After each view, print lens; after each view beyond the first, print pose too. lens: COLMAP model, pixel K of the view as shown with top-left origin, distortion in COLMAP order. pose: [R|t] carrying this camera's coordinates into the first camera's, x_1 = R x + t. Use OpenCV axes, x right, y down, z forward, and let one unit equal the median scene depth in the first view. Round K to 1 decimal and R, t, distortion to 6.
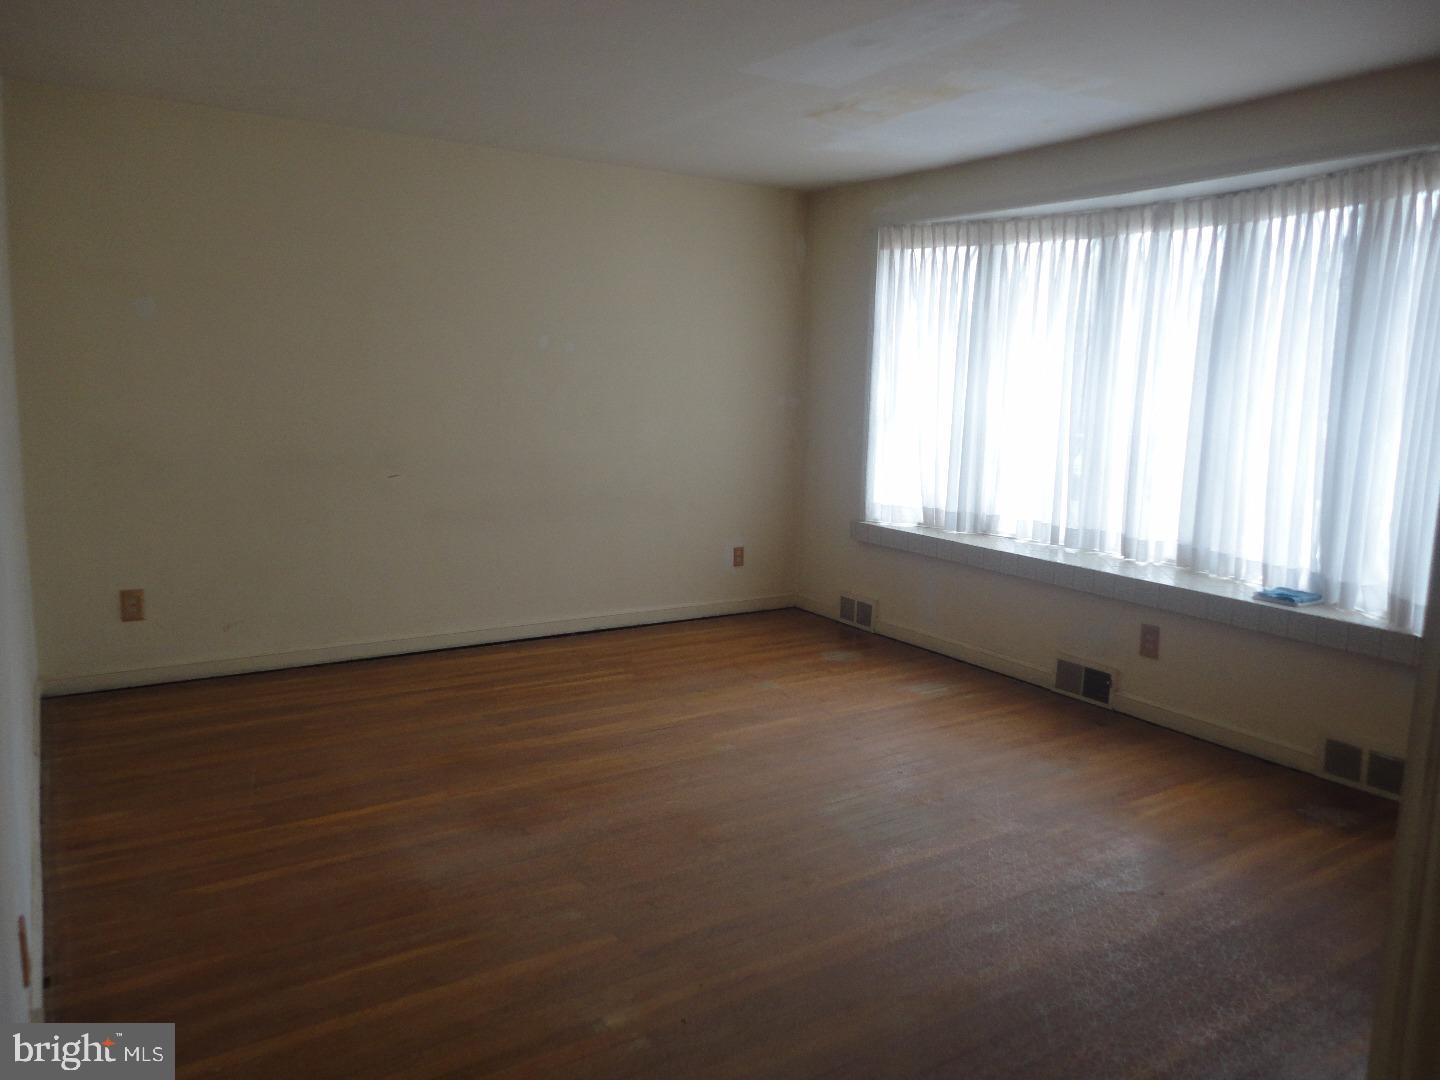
lens RADIAL K [[1046.7, 0, 724.2], [0, 1046.7, 542.6], [0, 0, 1]] dist [0.000602, -0.002410]
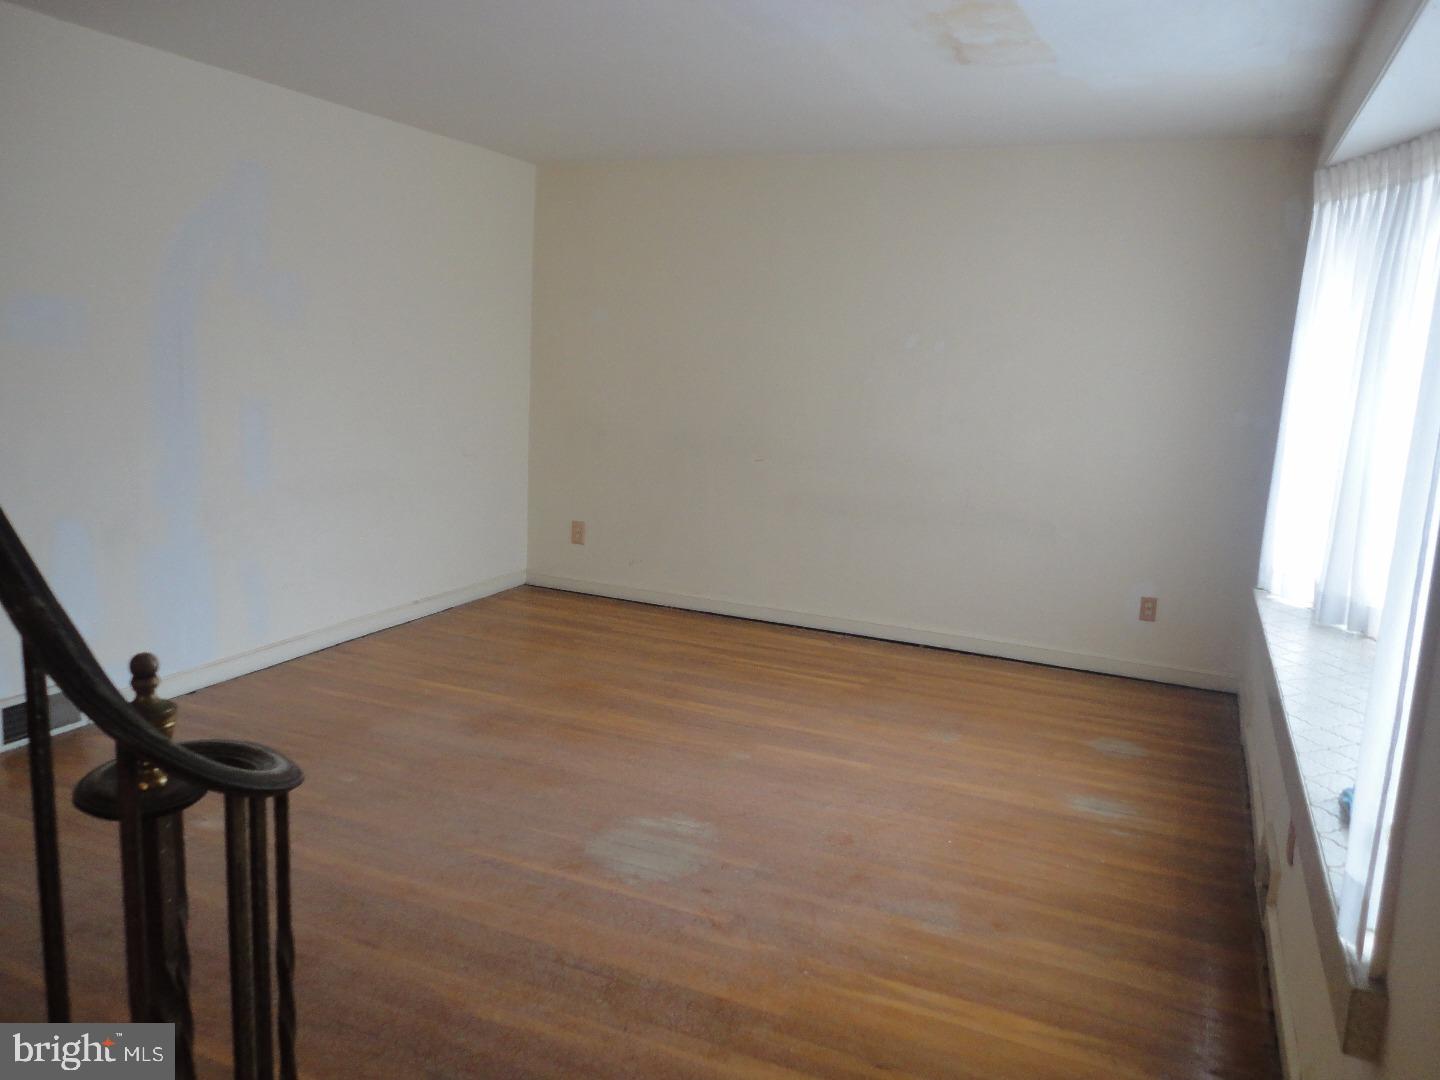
lens RADIAL K [[1046.7, 0, 724.2], [0, 1046.7, 538.7], [0, 0, 1]] dist [0.000602, -0.002410]
pose [[0.544700, 0.142964, -0.826355, 0.606943], [-0.164409, 0.984445, 0.061943, -0.044179], [0.822357, 0.102120, 0.559732, 0.351524]]
